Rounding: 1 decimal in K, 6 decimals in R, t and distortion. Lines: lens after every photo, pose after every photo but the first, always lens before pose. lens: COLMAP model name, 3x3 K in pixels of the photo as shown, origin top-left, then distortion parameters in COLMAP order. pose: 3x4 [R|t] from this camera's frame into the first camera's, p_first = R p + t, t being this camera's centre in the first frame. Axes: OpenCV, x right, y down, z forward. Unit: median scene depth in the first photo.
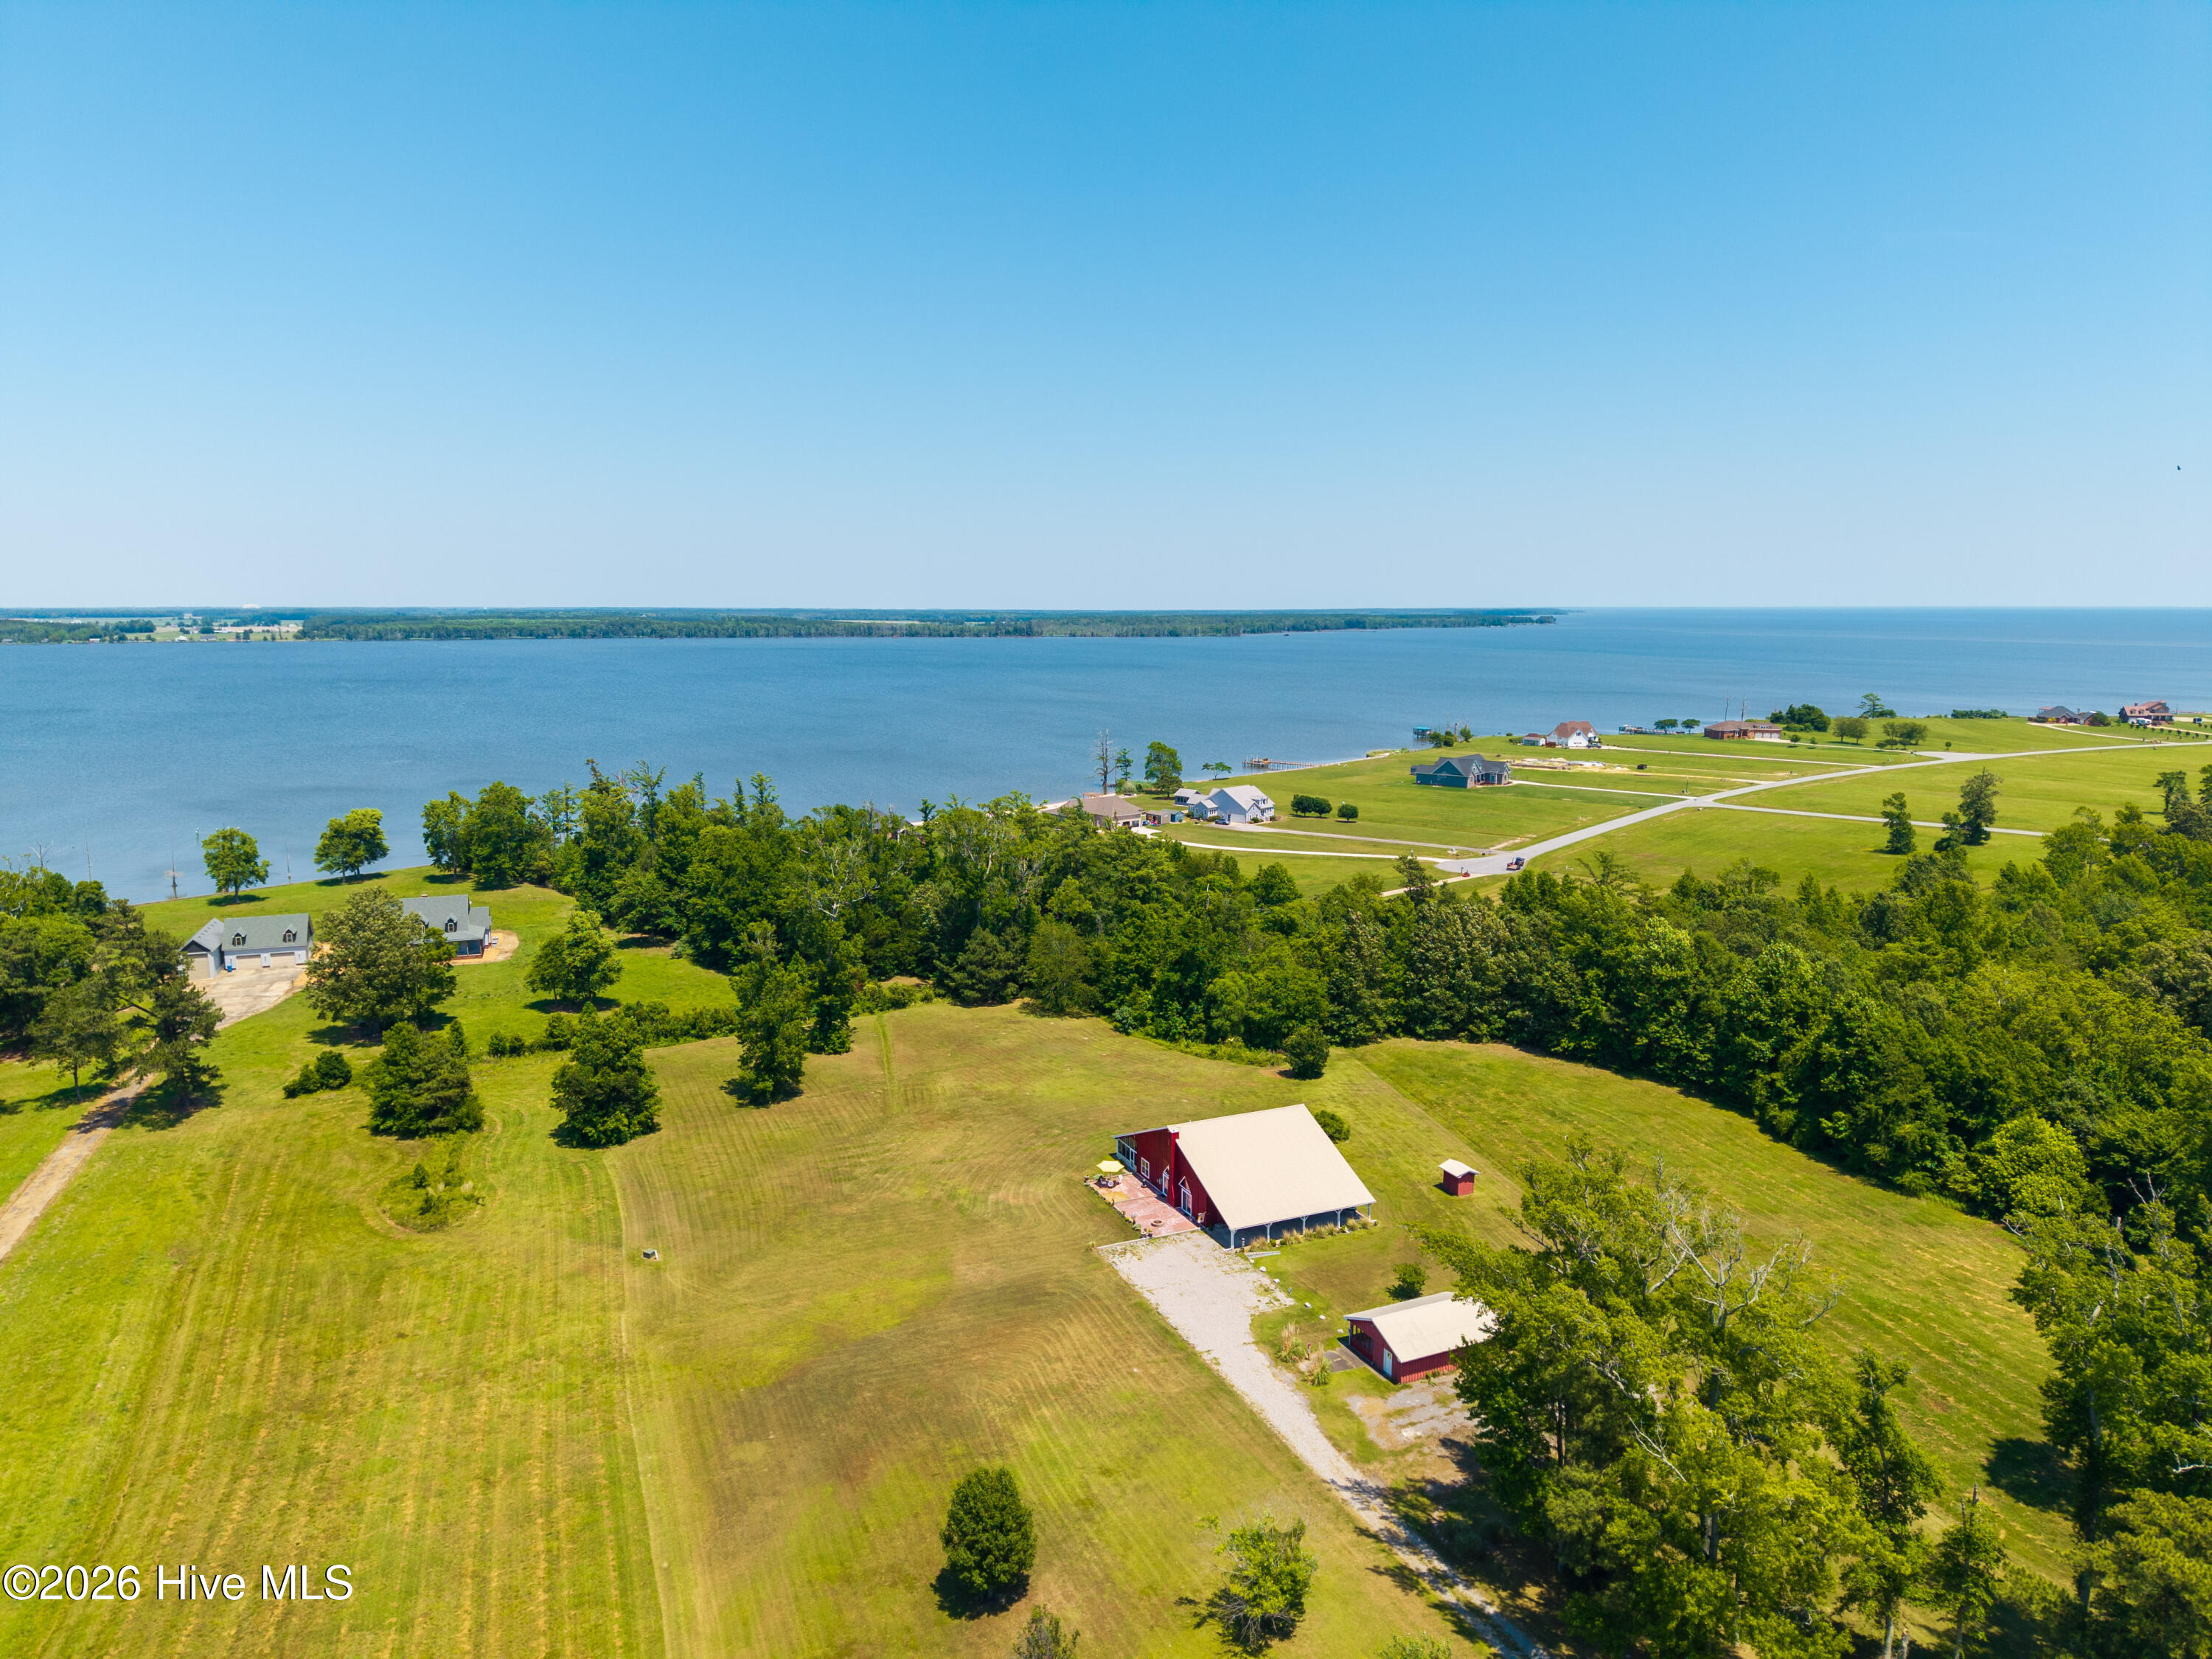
lens RADIAL K [[1473.2, 0, 1107.2], [0, 1473.2, 819.2], [0, 0, 1]] dist [0.032365, -0.030932]
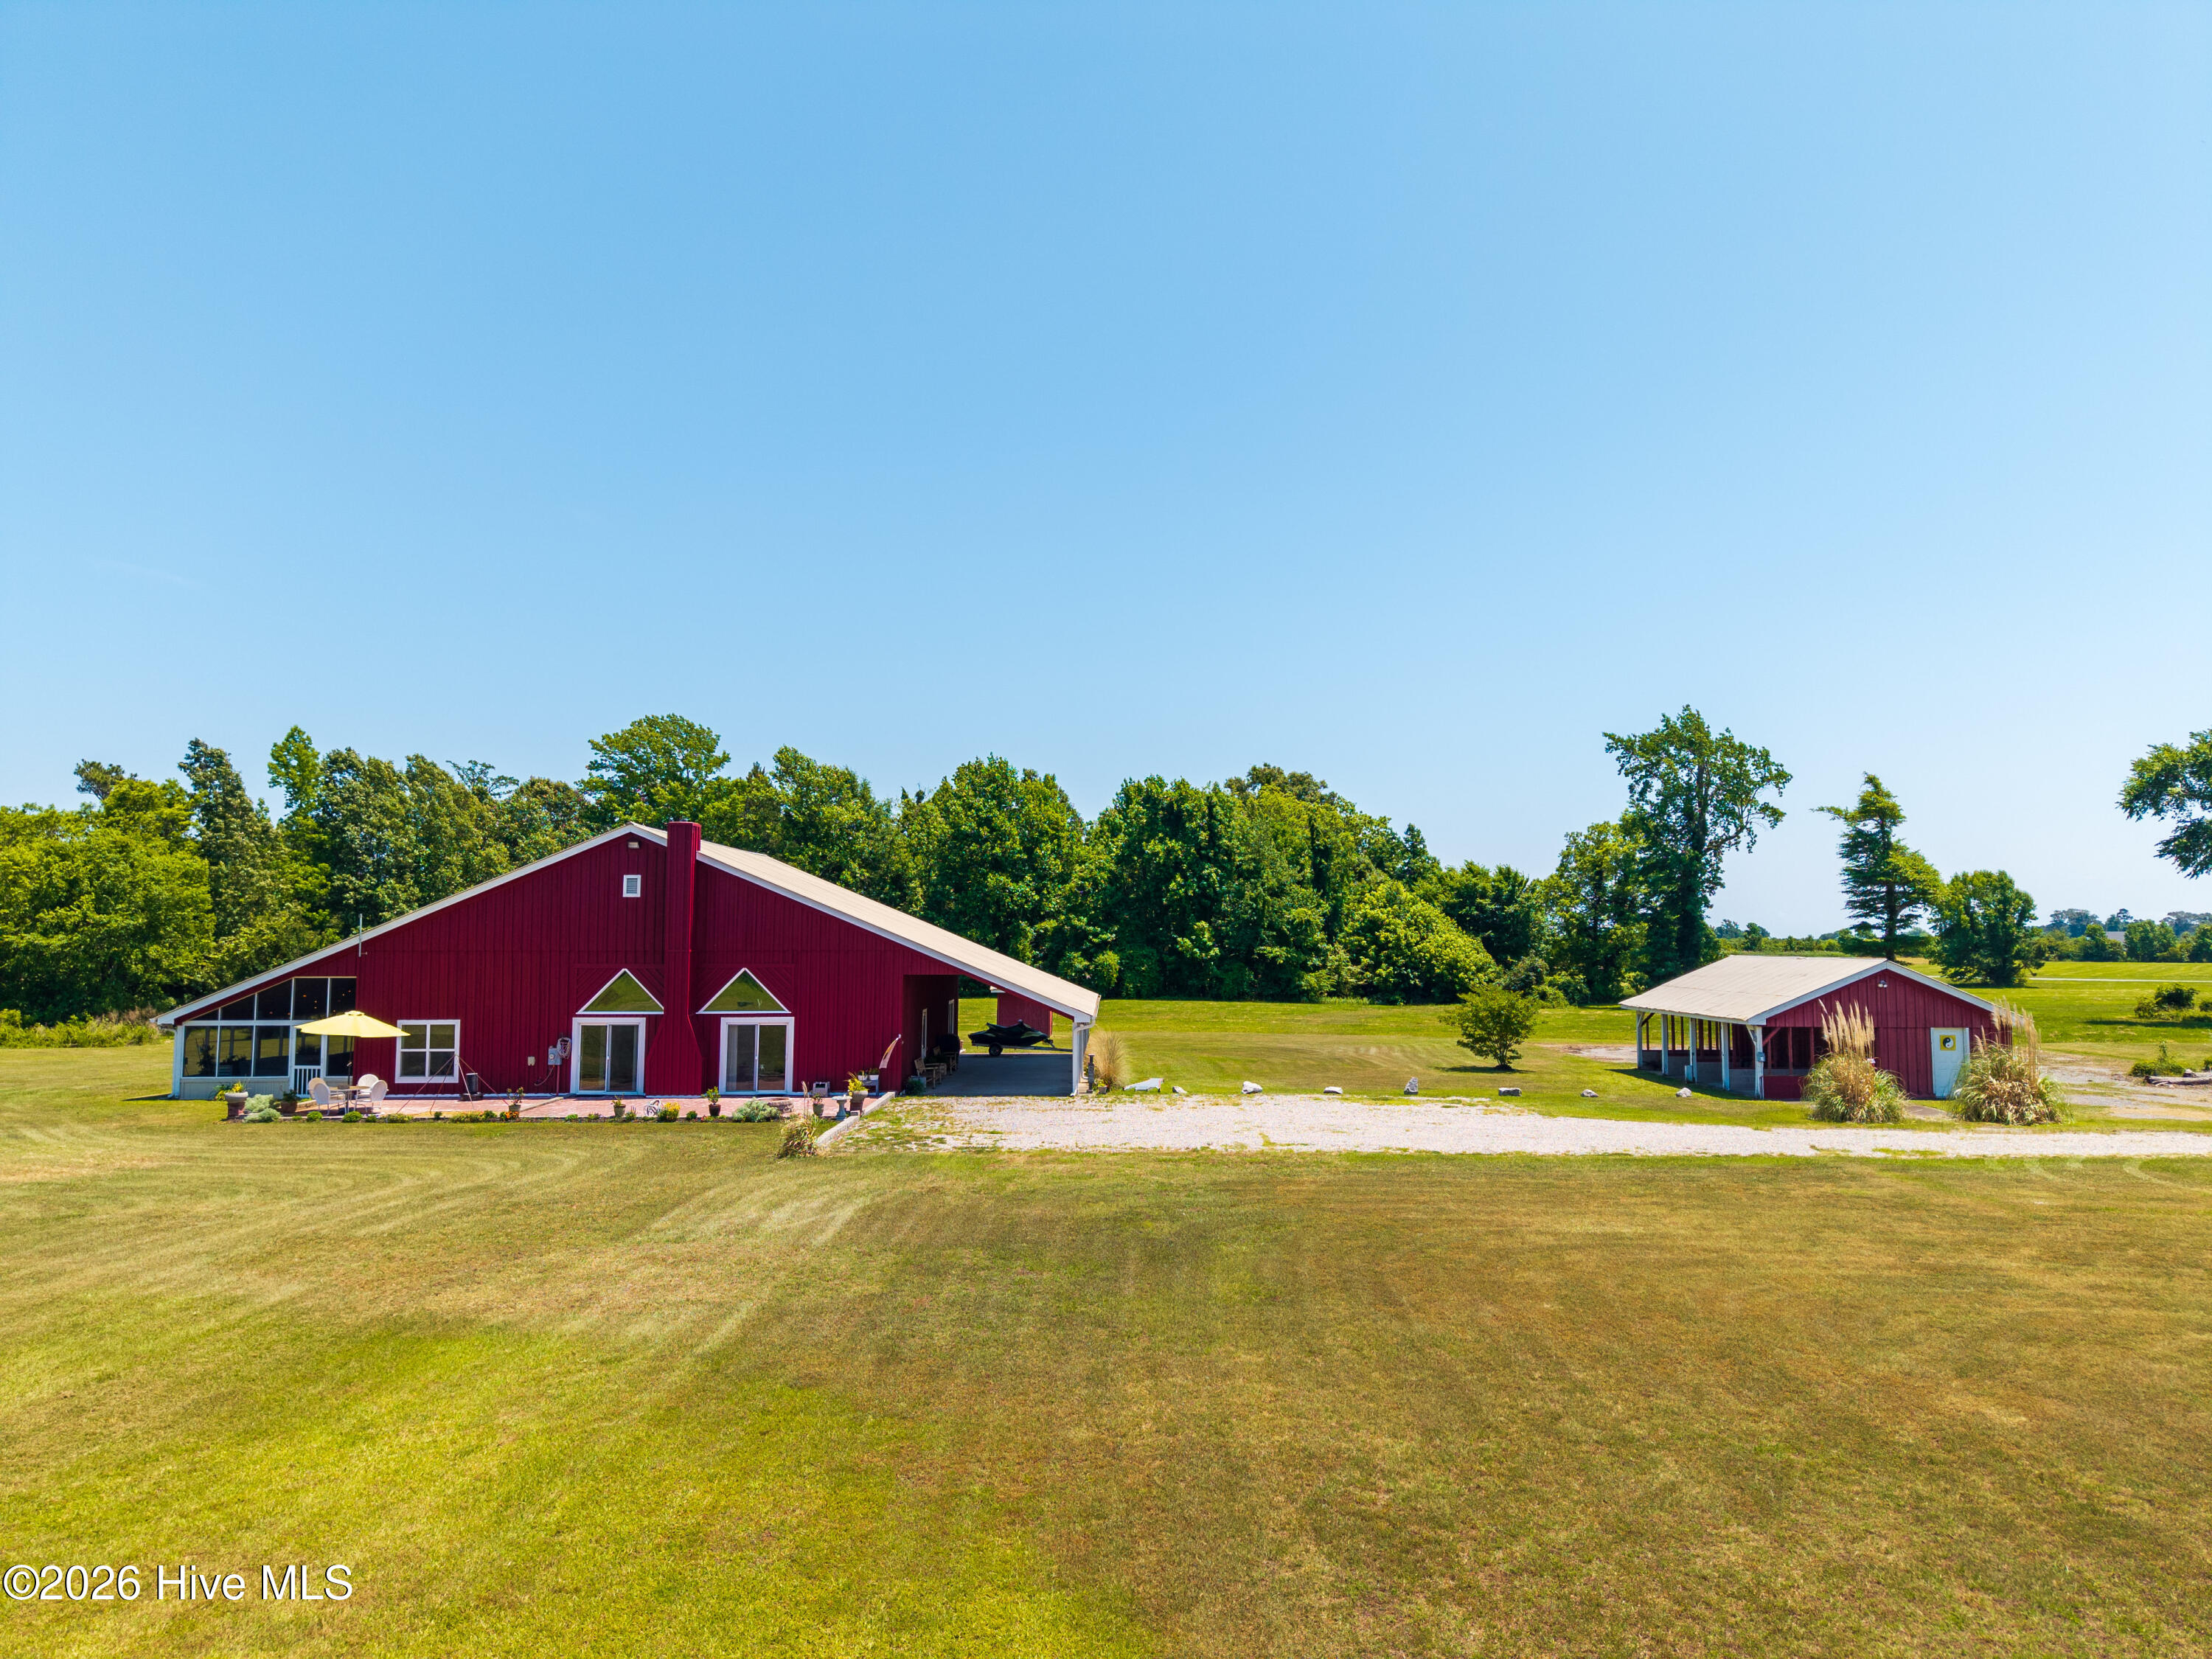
lens RADIAL K [[1473.2, 0, 1118.1], [0, 1473.2, 834.5], [0, 0, 1]] dist [0.032365, -0.030932]
pose [[0.412576, 0.065663, 0.908554, -0.153286], [0.131687, 0.982622, -0.130816, 0.220636], [-0.901354, 0.173616, 0.396759, 0.678306]]
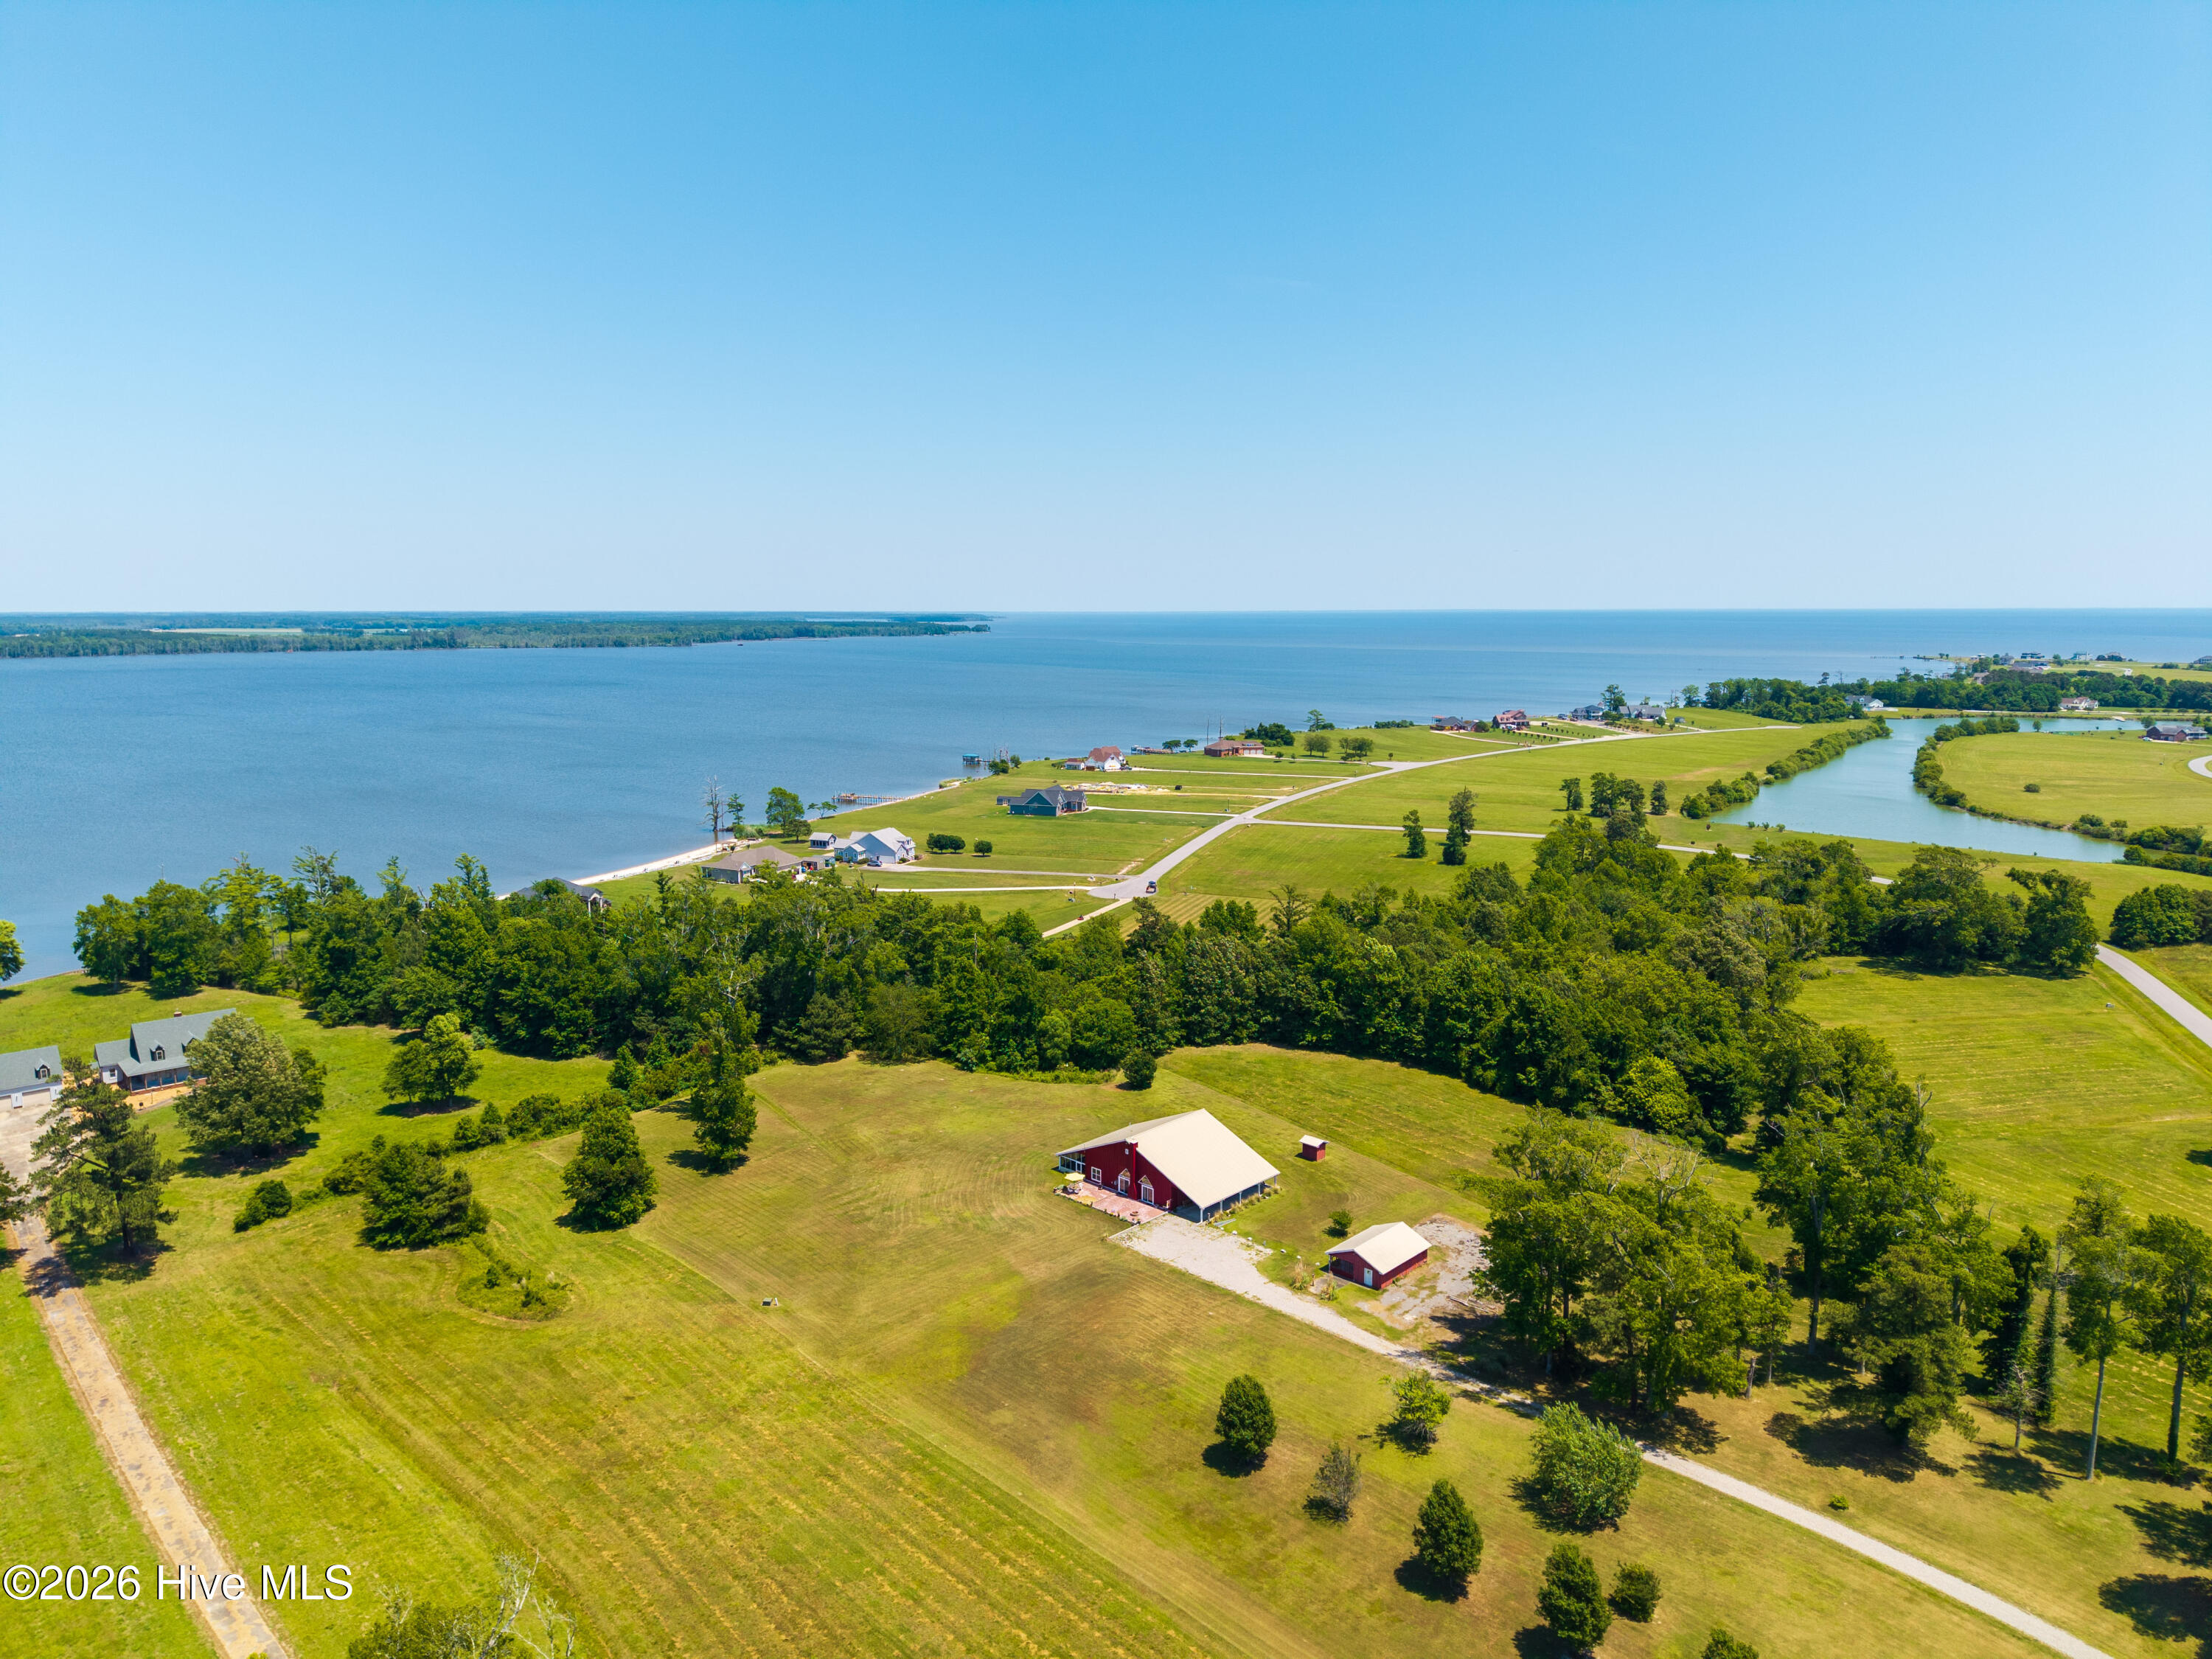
lens RADIAL K [[1473.2, 0, 1107.5], [0, 1473.2, 834.4], [0, 0, 1]] dist [0.032365, -0.030932]
pose [[0.927150, -0.058428, 0.370108, -0.371563], [0.054997, 0.998290, 0.019825, -0.073371], [-0.370633, 0.001974, 0.928777, -0.170594]]
